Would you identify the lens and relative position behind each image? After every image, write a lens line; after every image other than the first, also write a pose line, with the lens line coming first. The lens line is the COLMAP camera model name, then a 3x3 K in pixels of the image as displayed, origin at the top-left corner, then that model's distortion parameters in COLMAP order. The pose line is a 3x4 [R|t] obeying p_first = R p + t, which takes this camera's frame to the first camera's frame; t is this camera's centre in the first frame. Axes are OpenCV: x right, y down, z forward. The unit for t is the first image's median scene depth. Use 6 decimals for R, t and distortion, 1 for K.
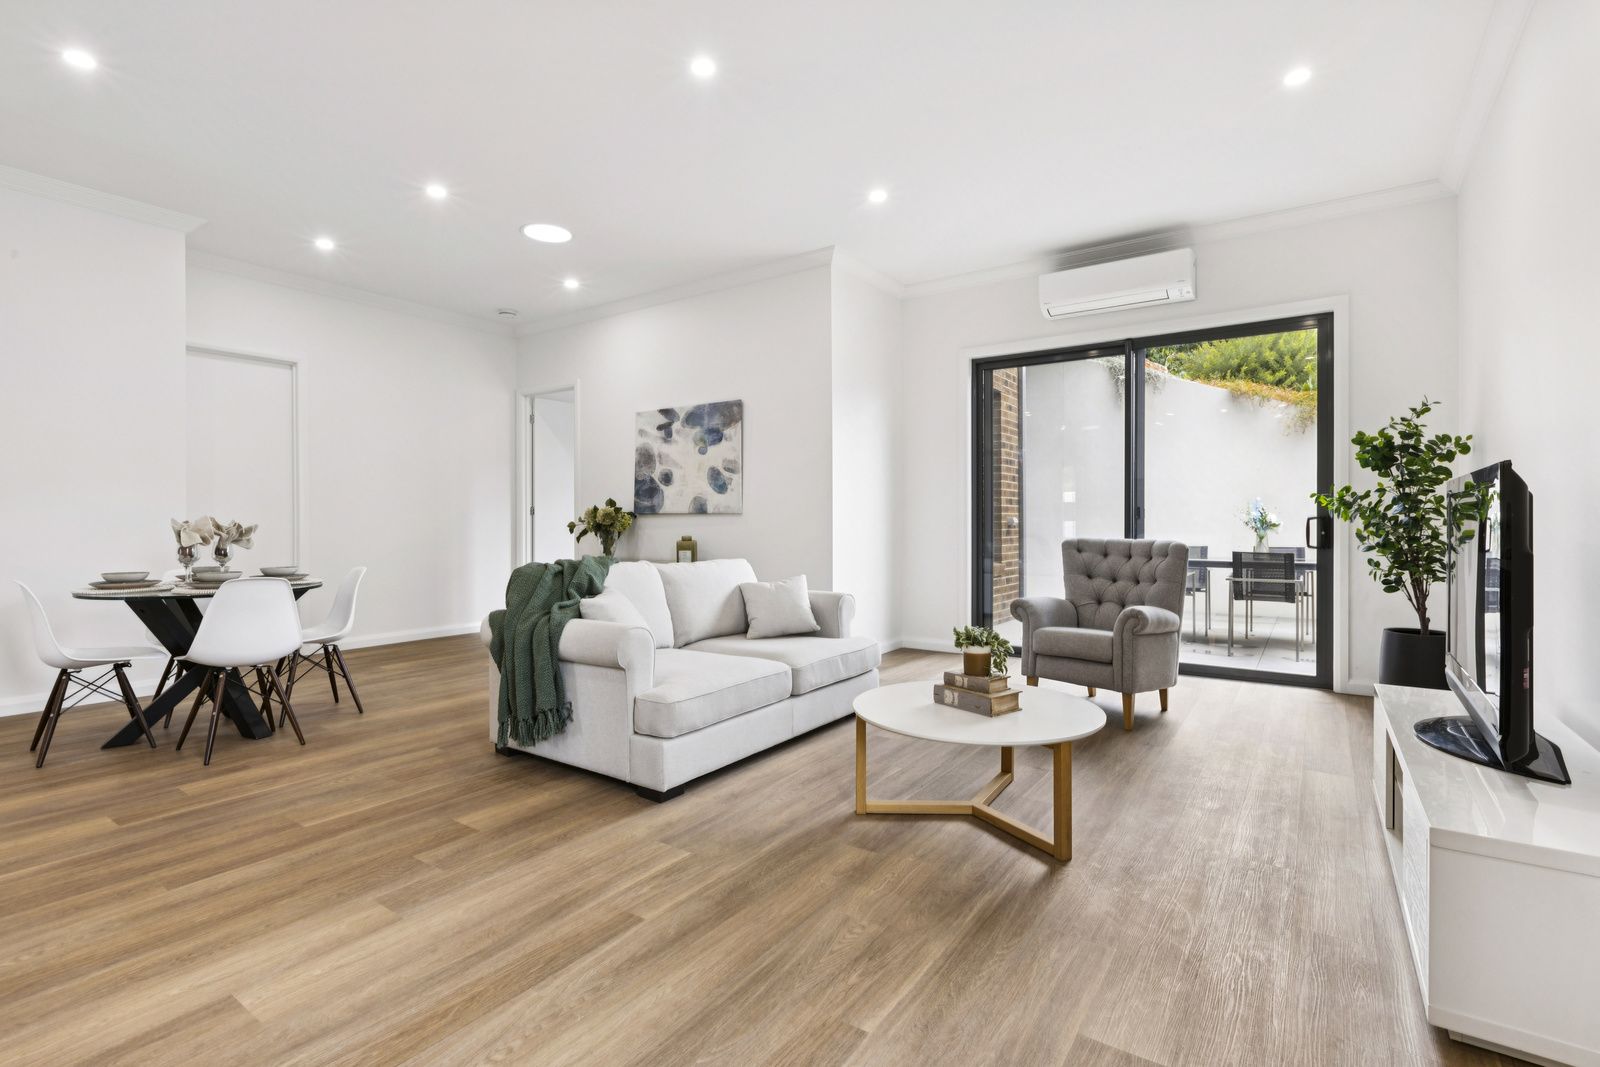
lens RADIAL K [[747.1, 0, 803.4], [0, 747.1, 523.3], [0, 0, 1]] dist [-0.006110, 0.002260]
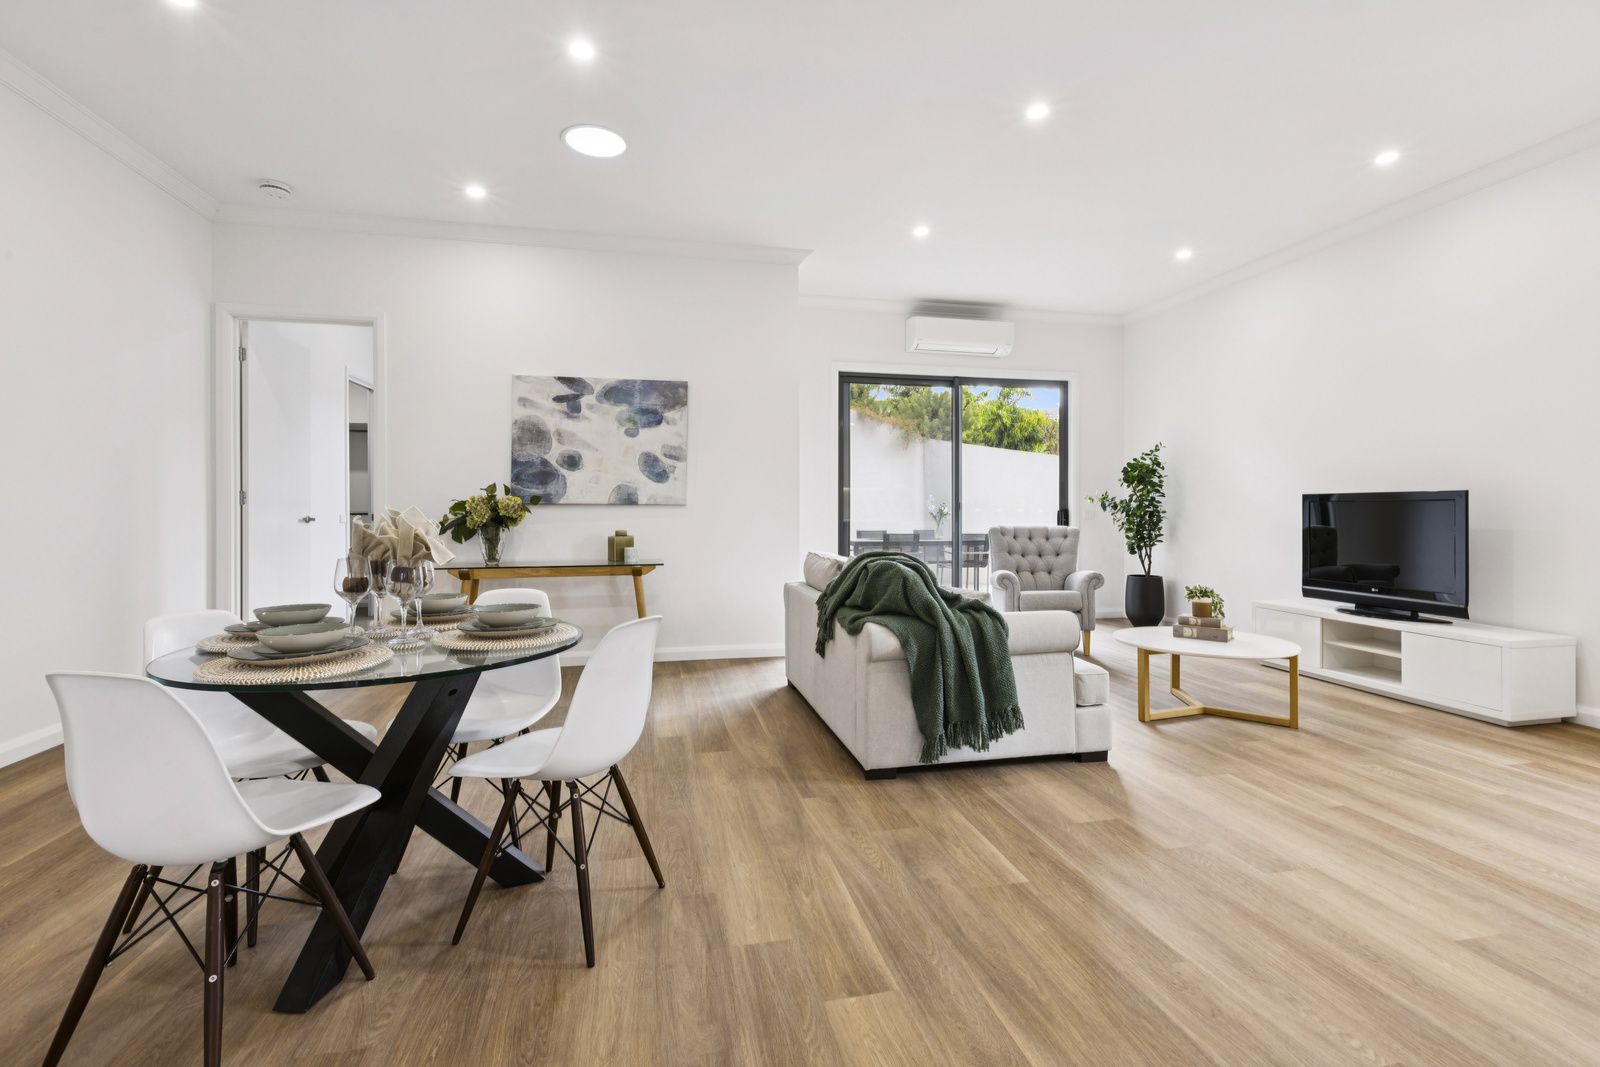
lens RADIAL K [[729.9, 0, 812.8], [0, 729.9, 504.4], [0, 0, 1]] dist [0.005683, -0.003258]
pose [[0.675560, 0.006531, 0.737276, -0.733571], [0.002158, 0.999939, -0.010836, -0.004044], [-0.737301, 0.008911, 0.675505, 0.316318]]
